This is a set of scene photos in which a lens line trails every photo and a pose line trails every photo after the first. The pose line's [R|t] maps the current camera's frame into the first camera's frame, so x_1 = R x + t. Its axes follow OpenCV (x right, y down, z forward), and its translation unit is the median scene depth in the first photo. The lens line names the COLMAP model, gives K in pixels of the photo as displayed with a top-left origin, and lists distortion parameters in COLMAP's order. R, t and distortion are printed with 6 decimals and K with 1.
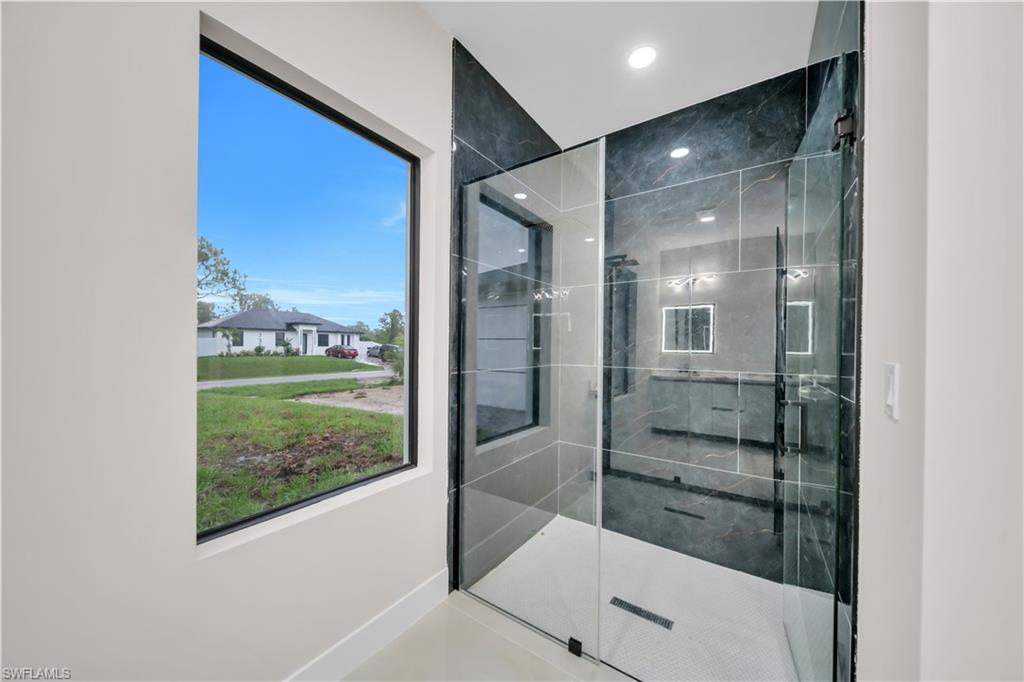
lens RADIAL K [[353.6, 0, 514.0], [0, 353.6, 347.5], [0, 0, 1]] dist [-0.002071, -0.000612]
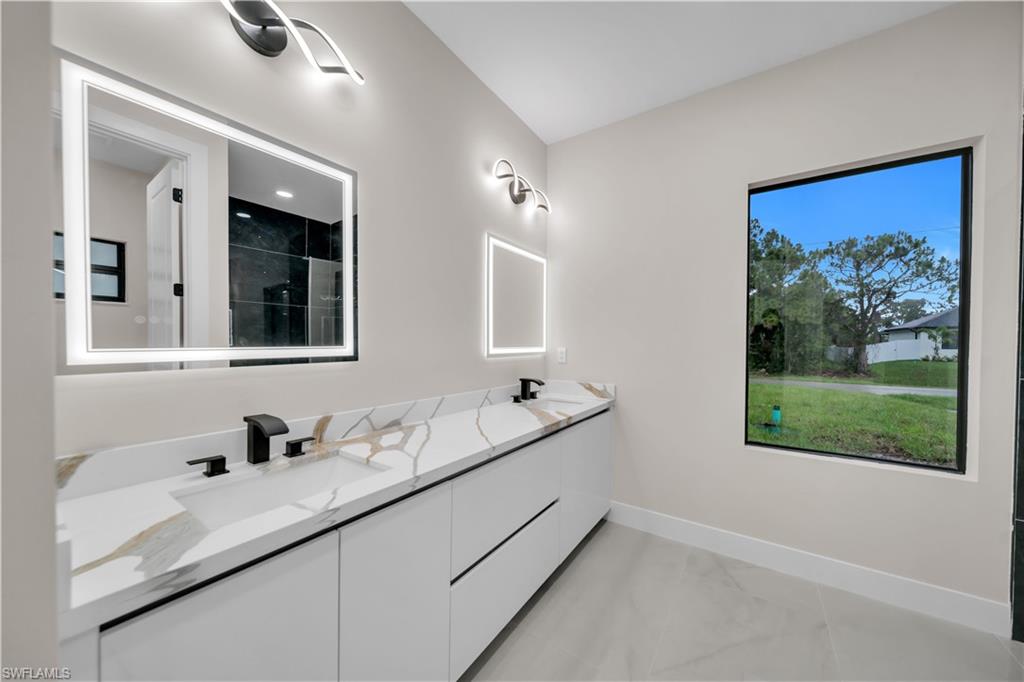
lens RADIAL K [[353.6, 0, 514.0], [0, 353.6, 347.5], [0, 0, 1]] dist [-0.002071, -0.000612]
pose [[0.000360, 0.001495, -0.999999, 0.500868], [-0.008963, 0.999959, 0.001492, 0.005432], [0.999960, 0.008962, 0.000373, -0.156710]]
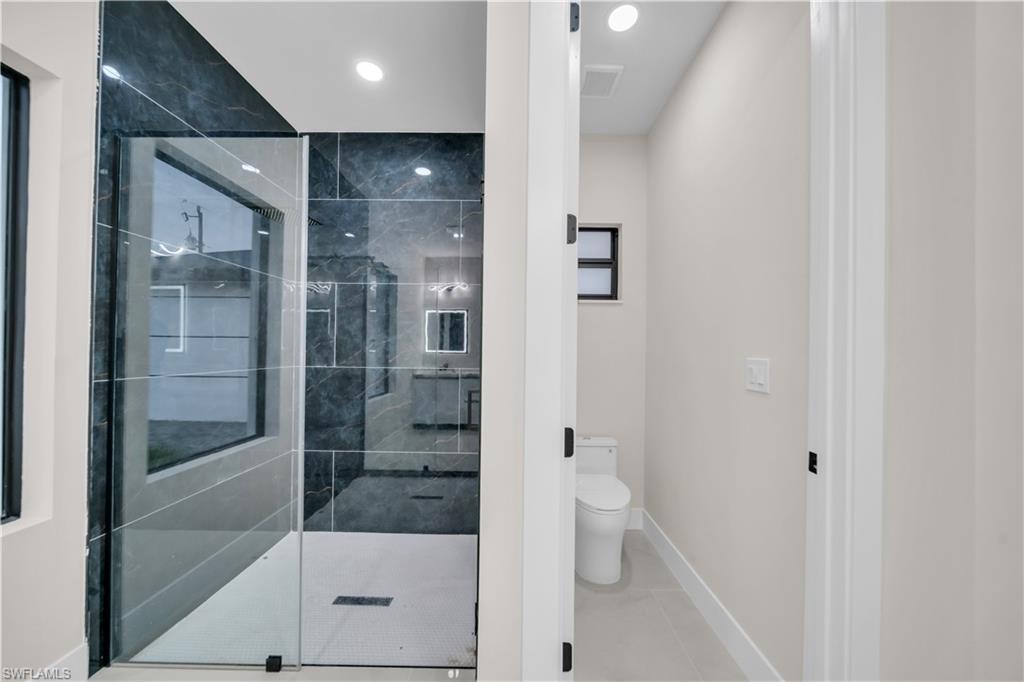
lens RADIAL K [[353.6, 0, 514.0], [0, 353.6, 347.5], [0, 0, 1]] dist [-0.002071, -0.000612]
pose [[0.828433, 0.003061, 0.560080, 0.107582], [-0.002268, 0.999995, -0.002110, 0.000460], [-0.560084, 0.000478, 0.828436, -0.088359]]
